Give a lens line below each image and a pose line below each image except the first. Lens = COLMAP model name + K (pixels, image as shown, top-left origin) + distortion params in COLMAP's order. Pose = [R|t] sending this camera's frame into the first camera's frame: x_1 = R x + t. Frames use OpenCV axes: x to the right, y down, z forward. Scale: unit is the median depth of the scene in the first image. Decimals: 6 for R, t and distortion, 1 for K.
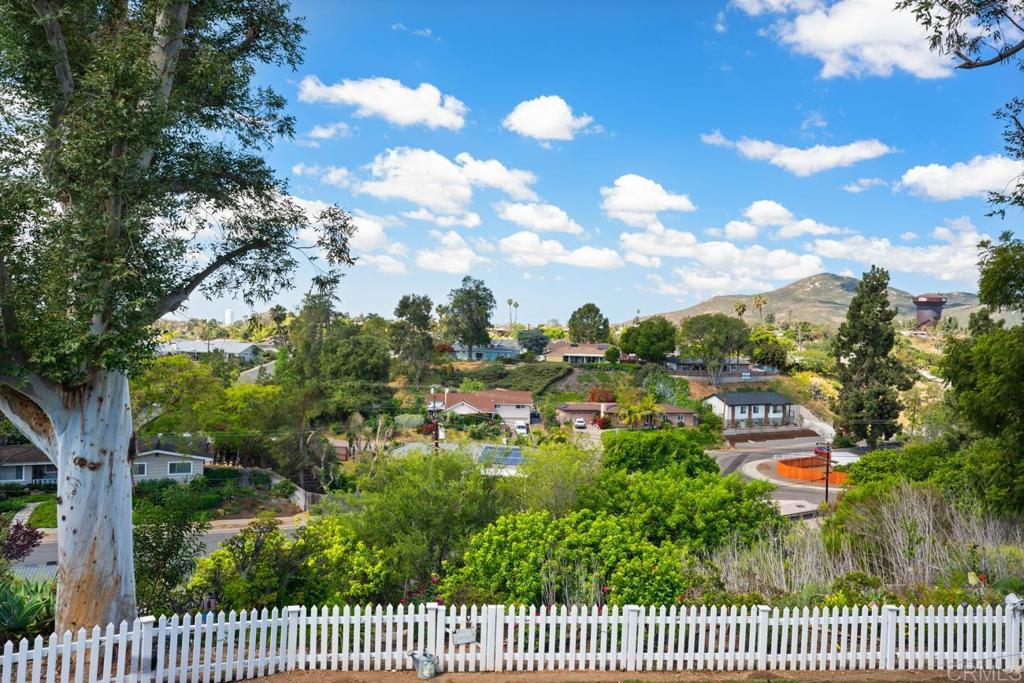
lens RADIAL K [[823.6, 0, 517.4], [0, 823.6, 336.6], [0, 0, 1]] dist [0.012313, 0.004011]
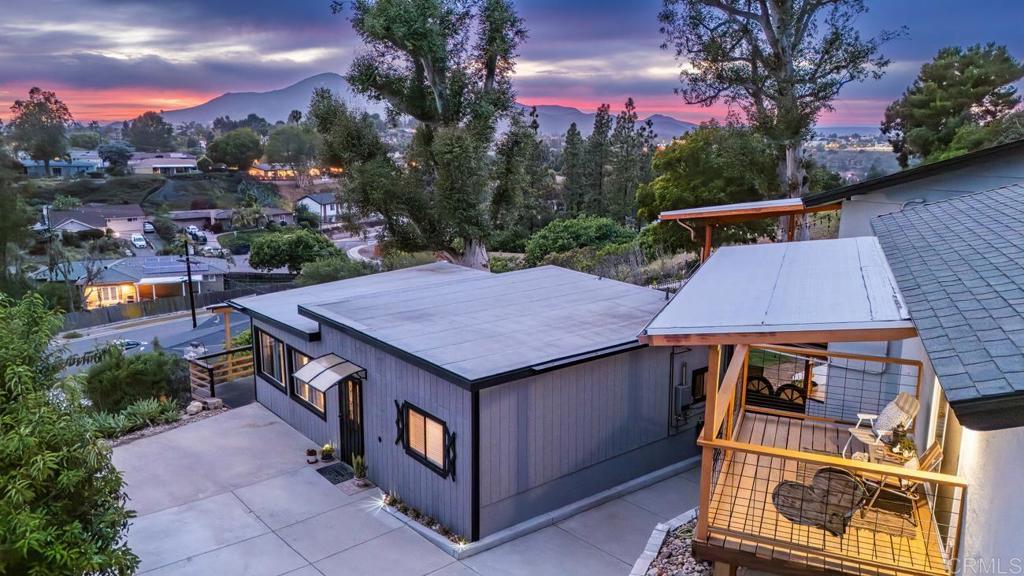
lens RADIAL K [[750.3, 0, 513.2], [0, 750.3, 284.9], [0, 0, 1]] dist [0.039929, -0.018179]
pose [[0.831887, -0.130268, 0.539439, -0.112464], [0.021189, 0.978805, 0.203694, -0.018533], [-0.554540, -0.158021, 0.817016, -0.071267]]
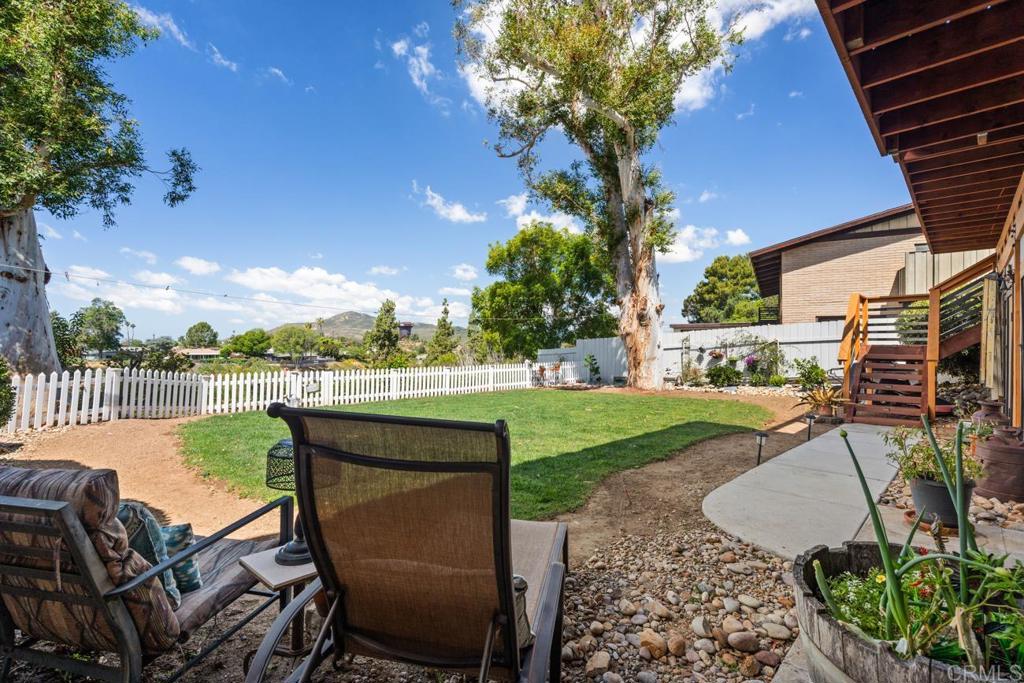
lens RADIAL K [[456.9, 0, 513.1], [0, 456.9, 340.7], [0, 0, 1]] dist [0.004215, 0.000749]
pose [[0.766686, -0.017472, 0.641784, -0.023495], [0.025643, 0.999665, -0.003420, 0.017104], [-0.641510, 0.019079, 0.766877, -0.004528]]
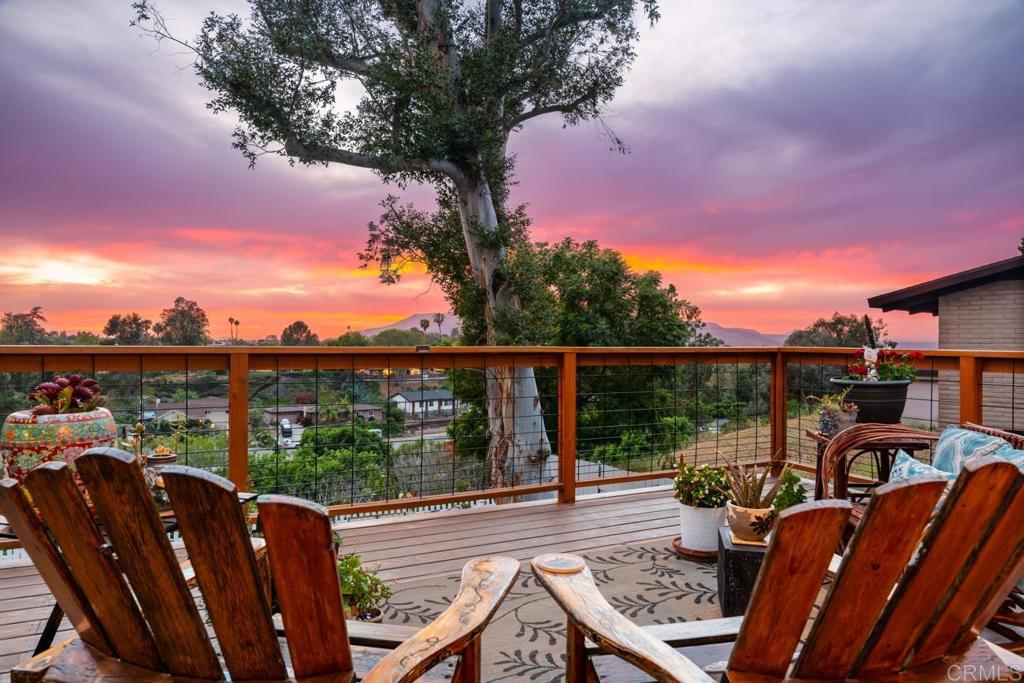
lens RADIAL K [[681.0, 0, 504.9], [0, 681.0, 333.6], [0, 0, 1]] dist [0.008405, -0.005258]
pose [[0.933330, -0.013895, 0.358750, 0.019576], [0.021518, 0.999619, -0.017266, 0.001191], [-0.358373, 0.023834, 0.933274, -0.021647]]
